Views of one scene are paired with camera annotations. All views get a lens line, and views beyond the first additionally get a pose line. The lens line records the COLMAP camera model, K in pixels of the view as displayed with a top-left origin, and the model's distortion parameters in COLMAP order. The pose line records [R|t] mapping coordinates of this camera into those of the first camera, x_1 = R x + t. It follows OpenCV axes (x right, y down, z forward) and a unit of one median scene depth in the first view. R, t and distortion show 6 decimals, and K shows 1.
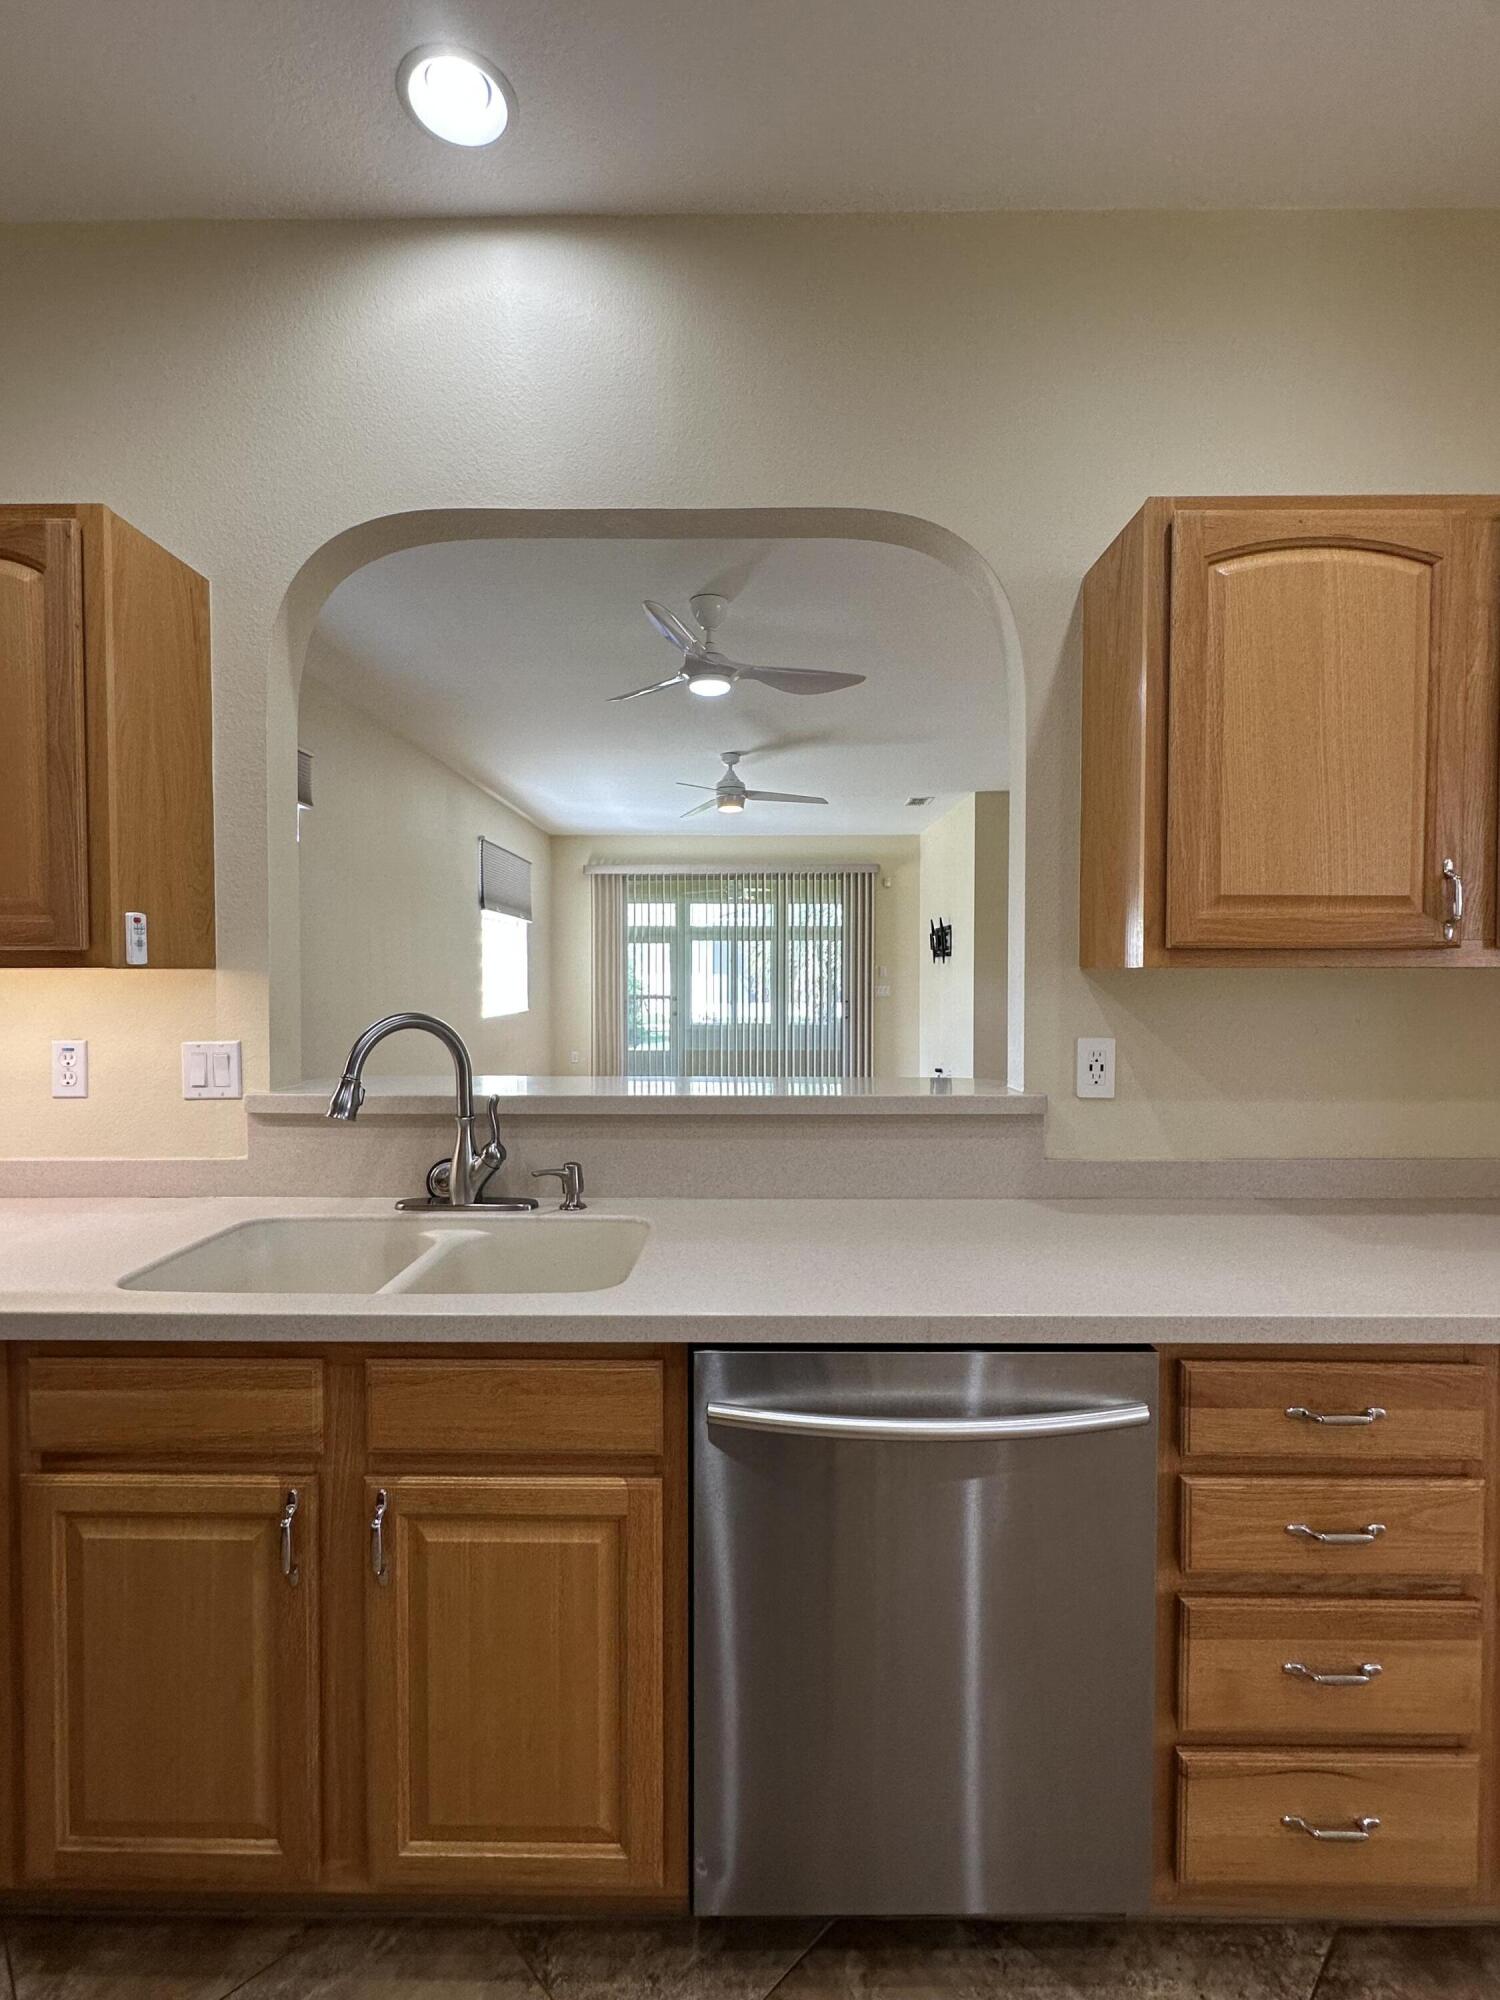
lens RADIAL K [[930.1, 0, 750.0], [0, 930.1, 1000.0], [0, 0, 1]] dist [-0.000267, -0.000022]
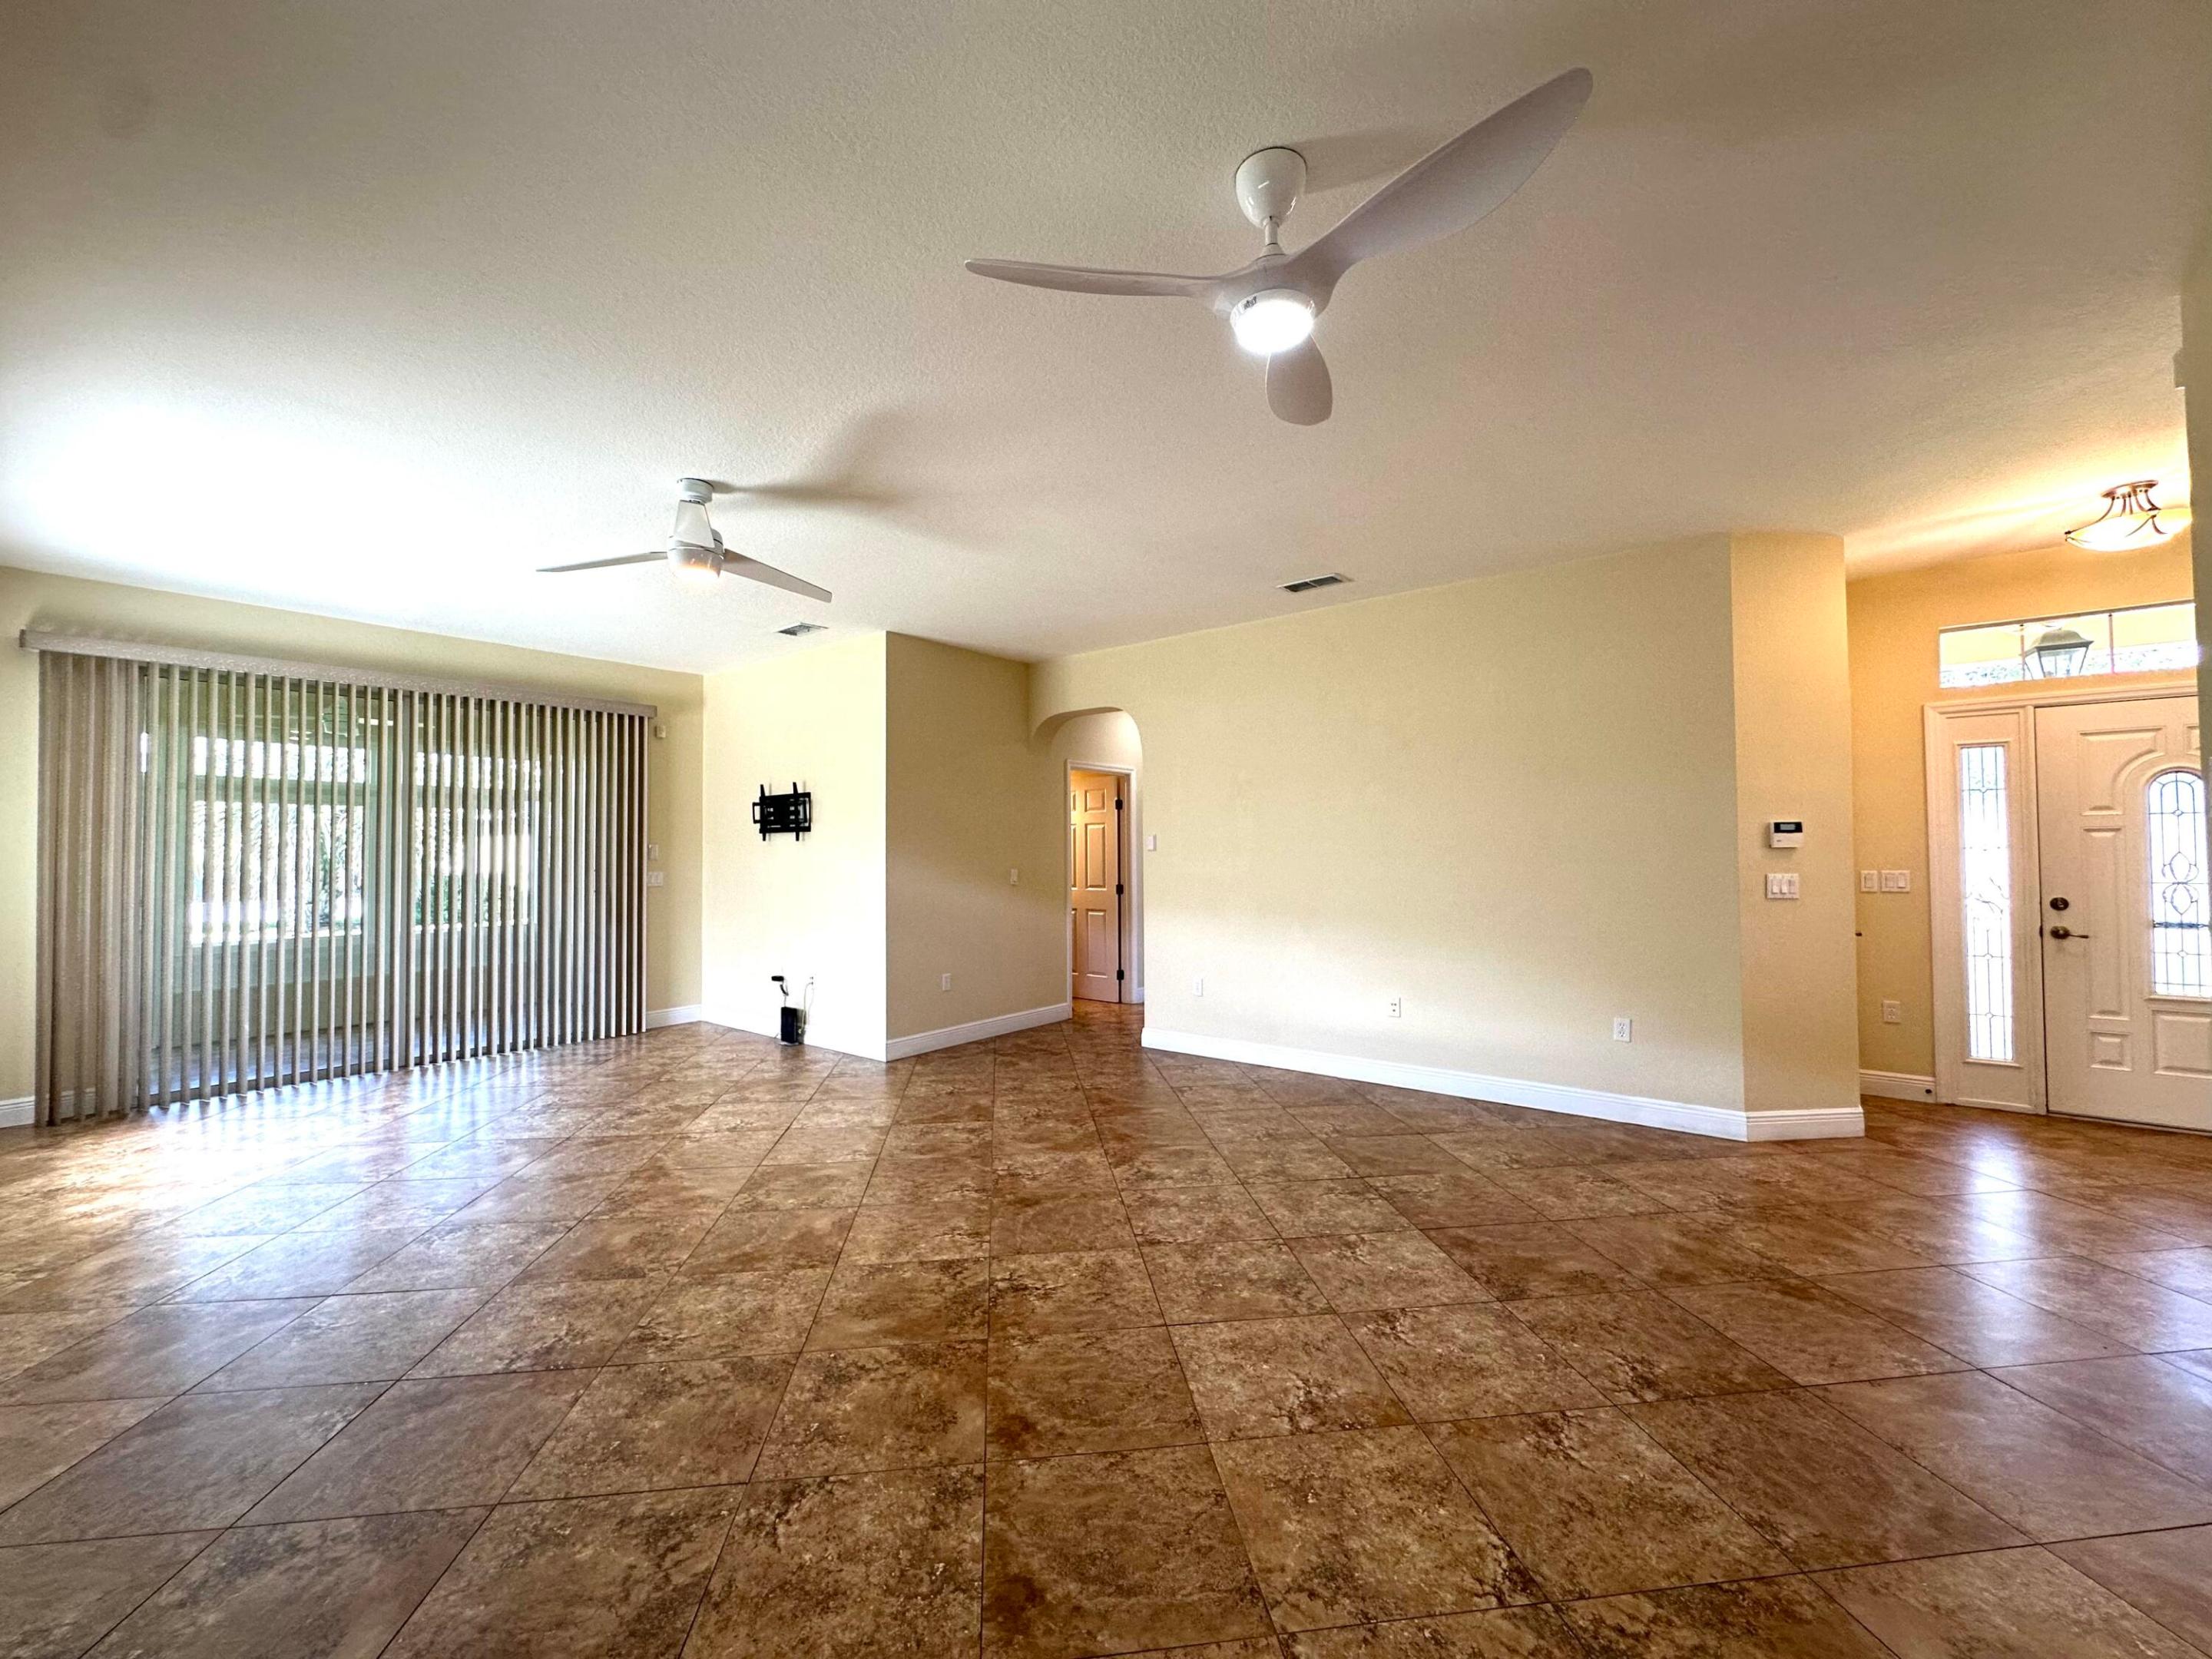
lens RADIAL K [[883.6, 0, 1106.0], [0, 883.6, 829.5], [0, 0, 1]] dist [-0.001662, 0.003086]
pose [[0.616604, 0.015071, 0.787129, -0.202325], [0.029883, 0.998648, -0.042530, -0.008674], [-0.786706, 0.049746, 0.615320, 0.310234]]
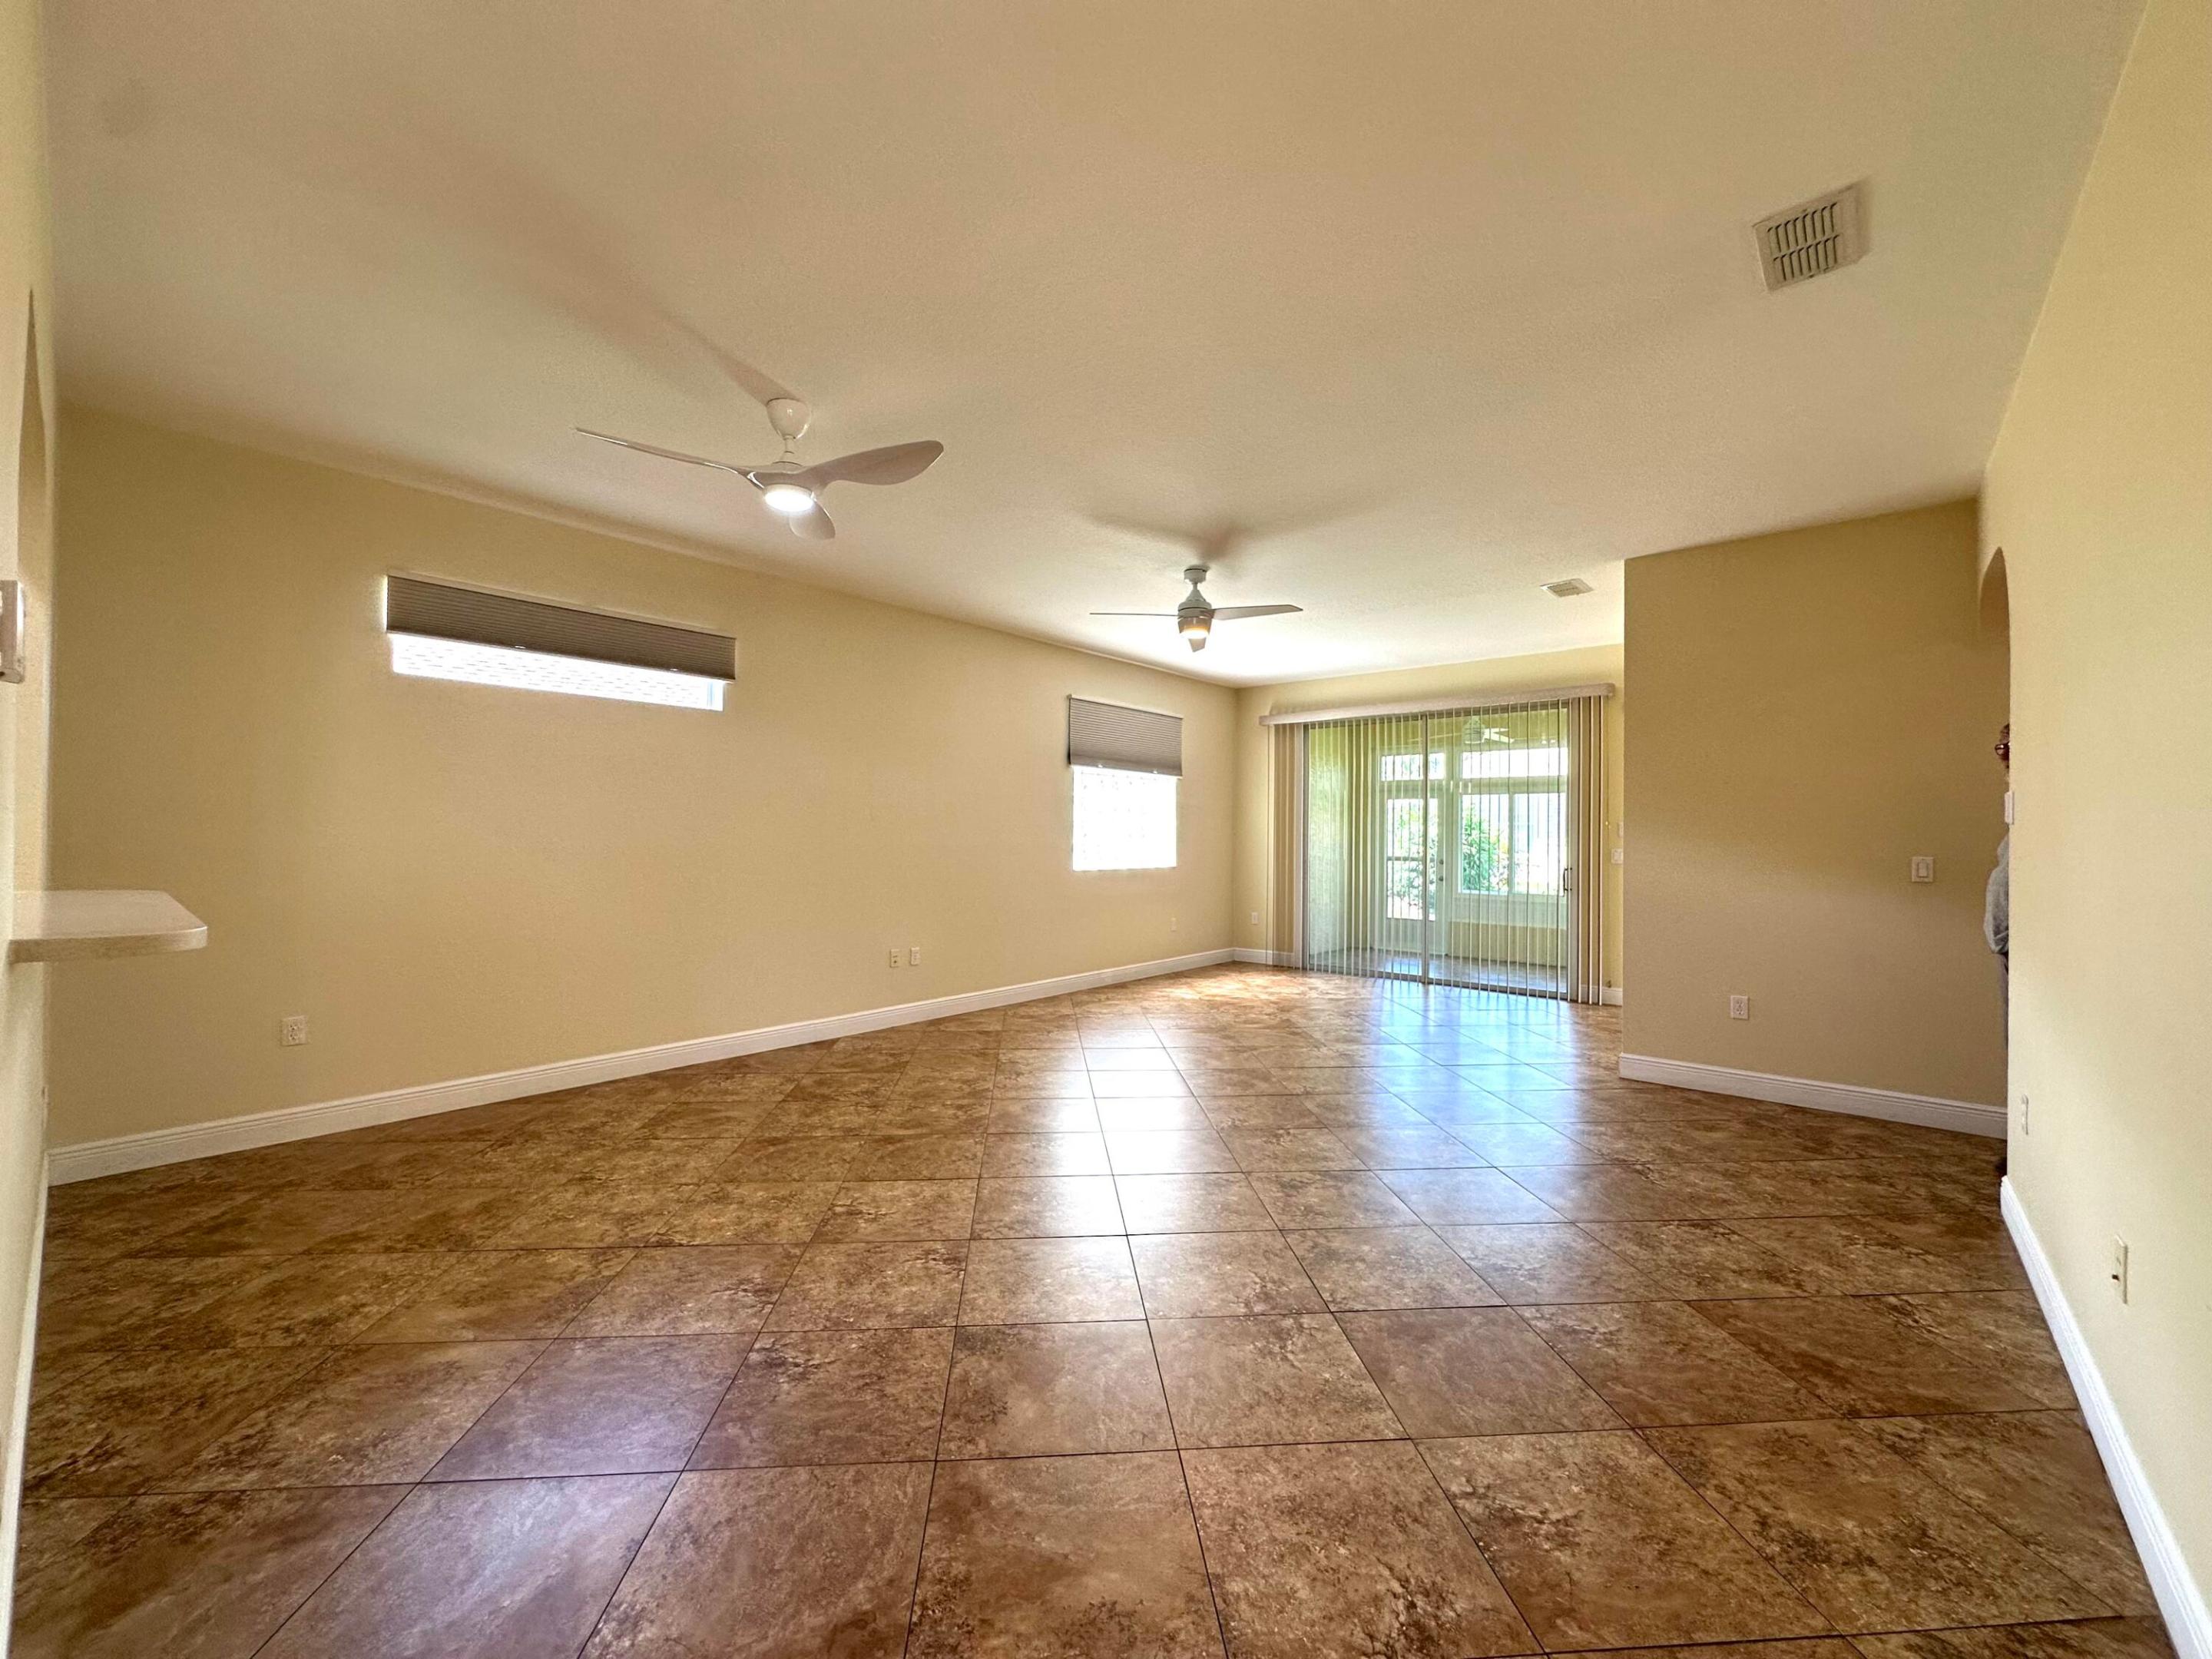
lens RADIAL K [[883.6, 0, 1106.0], [0, 883.6, 829.5], [0, 0, 1]] dist [-0.001662, 0.003086]
pose [[0.764665, 0.003692, -0.644418, 0.298535], [-0.027826, 0.999240, -0.027294, -0.000332], [0.643828, 0.038802, 0.764186, 0.223184]]
